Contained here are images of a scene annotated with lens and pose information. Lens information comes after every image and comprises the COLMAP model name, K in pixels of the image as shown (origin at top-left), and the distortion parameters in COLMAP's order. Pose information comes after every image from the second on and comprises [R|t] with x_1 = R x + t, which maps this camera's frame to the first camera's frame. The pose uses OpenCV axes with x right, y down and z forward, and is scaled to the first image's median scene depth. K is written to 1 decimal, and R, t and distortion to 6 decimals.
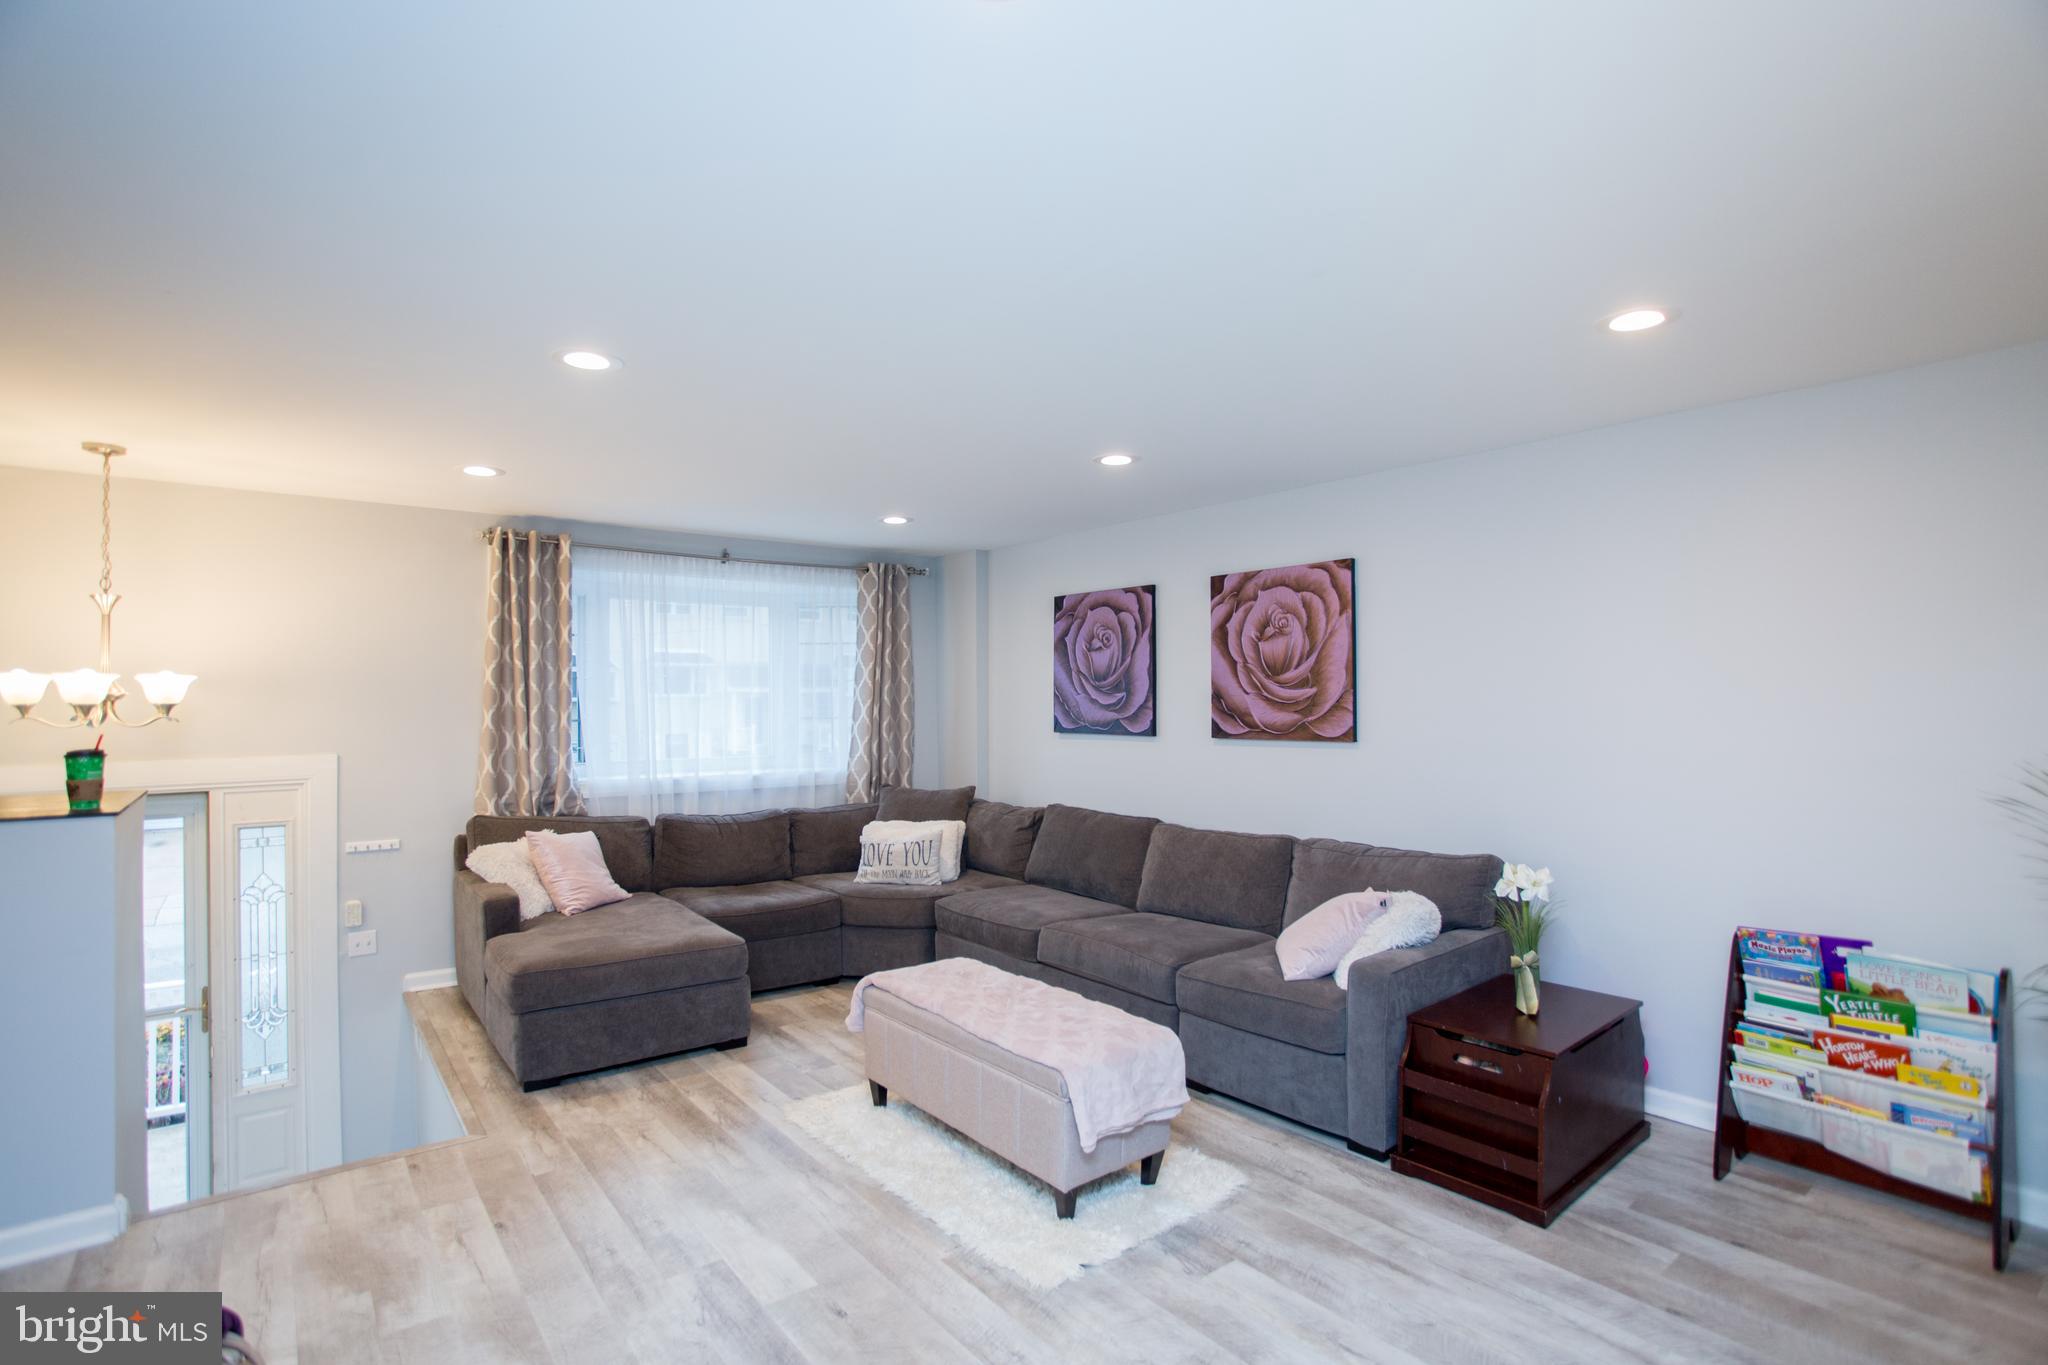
lens RADIAL K [[989.0, 0, 1015.1], [0, 989.0, 696.7], [0, 0, 1]] dist [-0.042241, 0.009985]
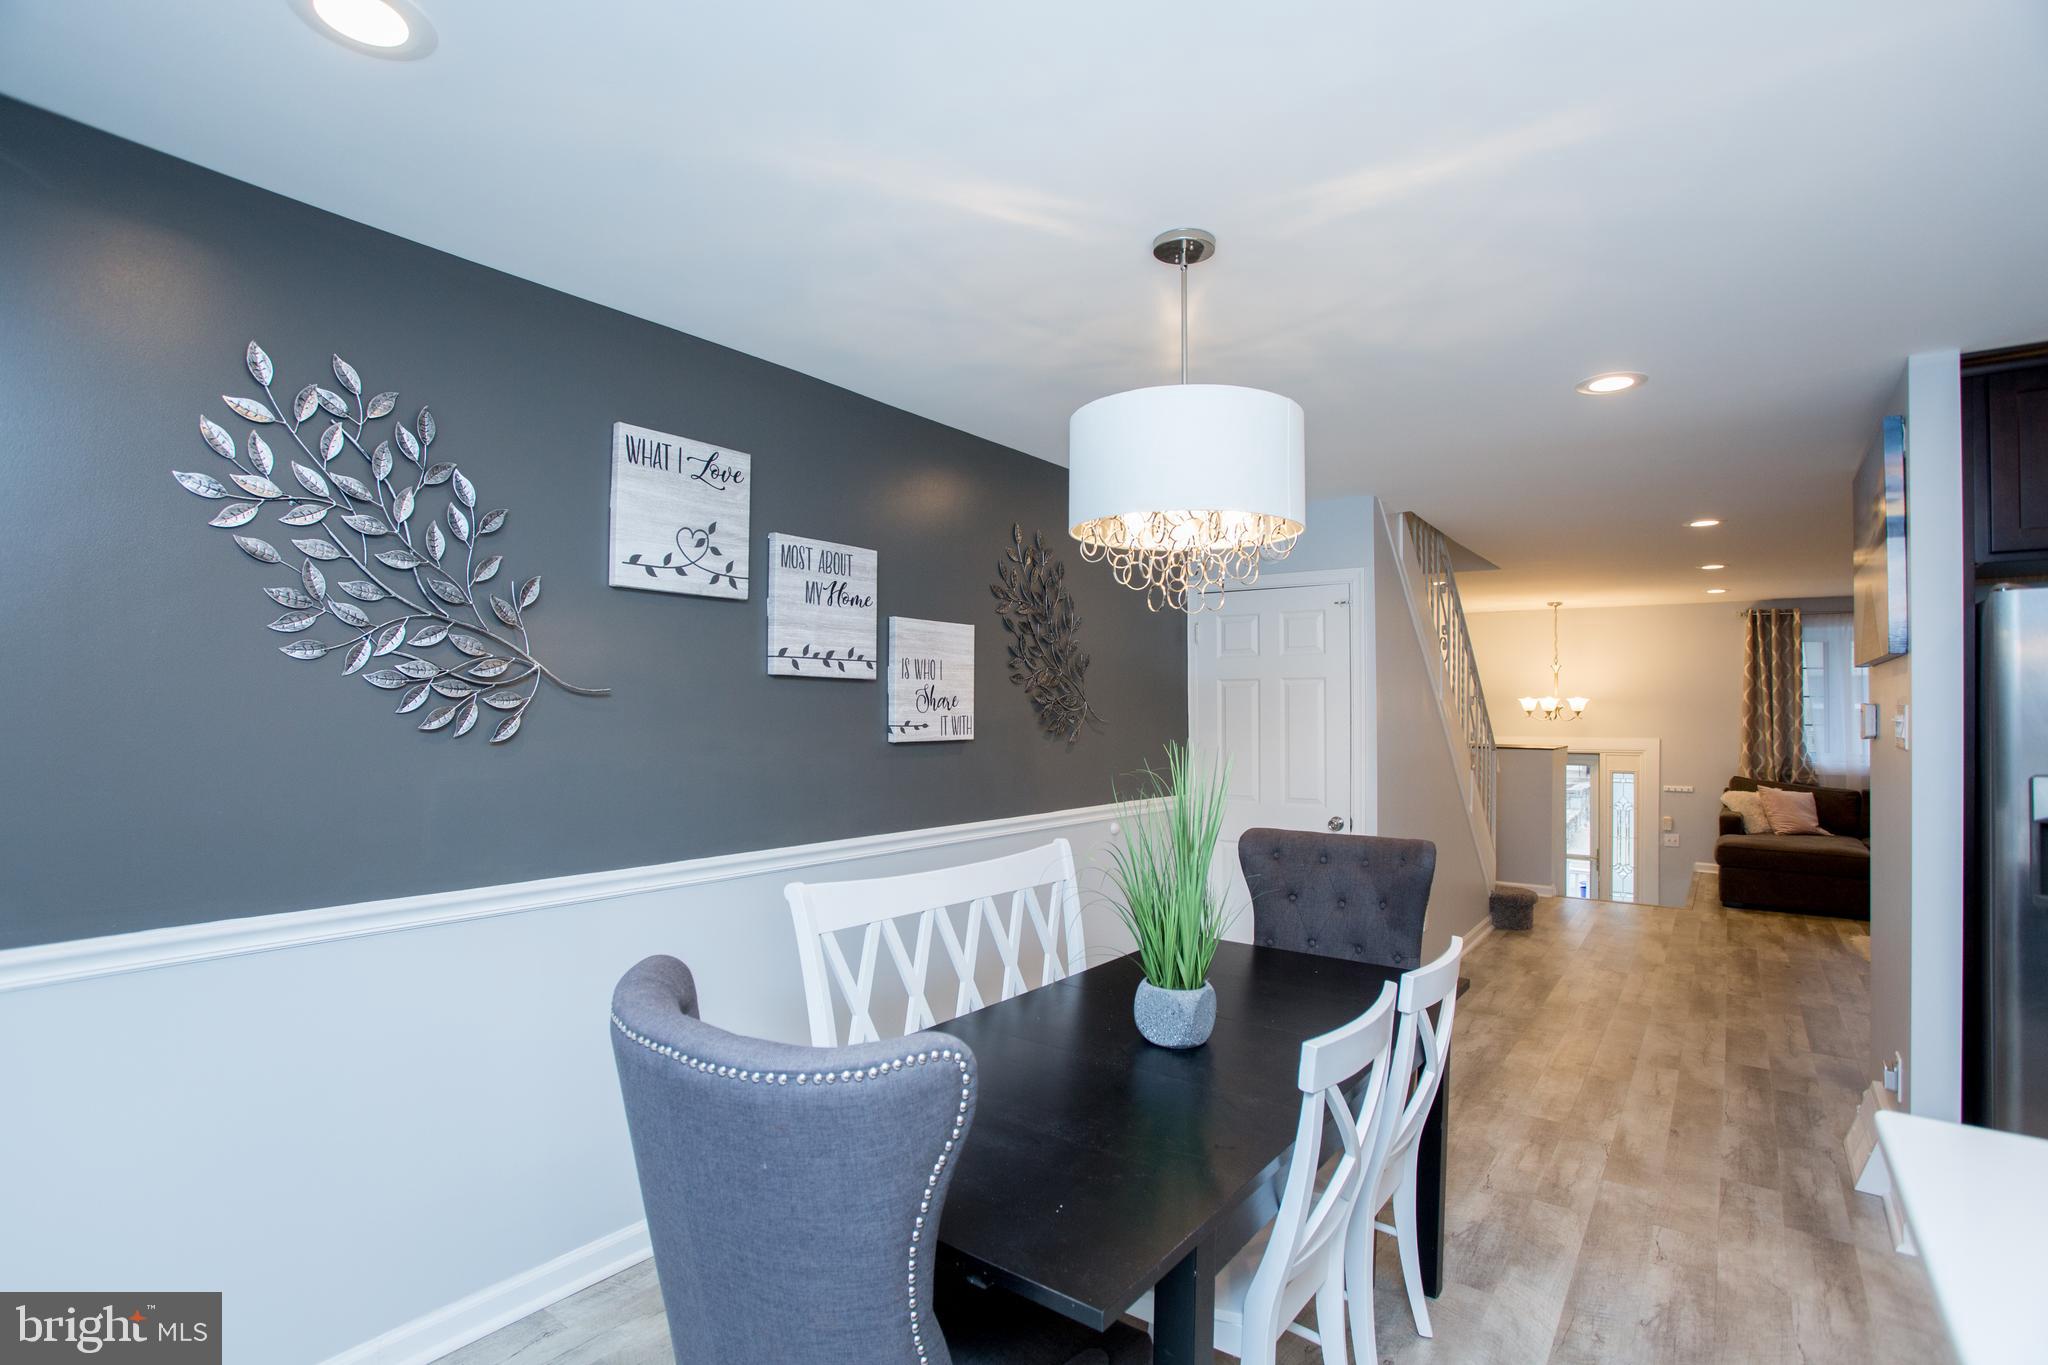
lens RADIAL K [[989.0, 0, 1016.2], [0, 989.0, 685.0], [0, 0, 1]] dist [-0.042241, 0.009985]
pose [[0.295576, -0.013933, -0.955218, 0.704072], [-0.006076, 0.999846, -0.016464, -0.006045], [0.955300, 0.010670, 0.295446, -0.721317]]
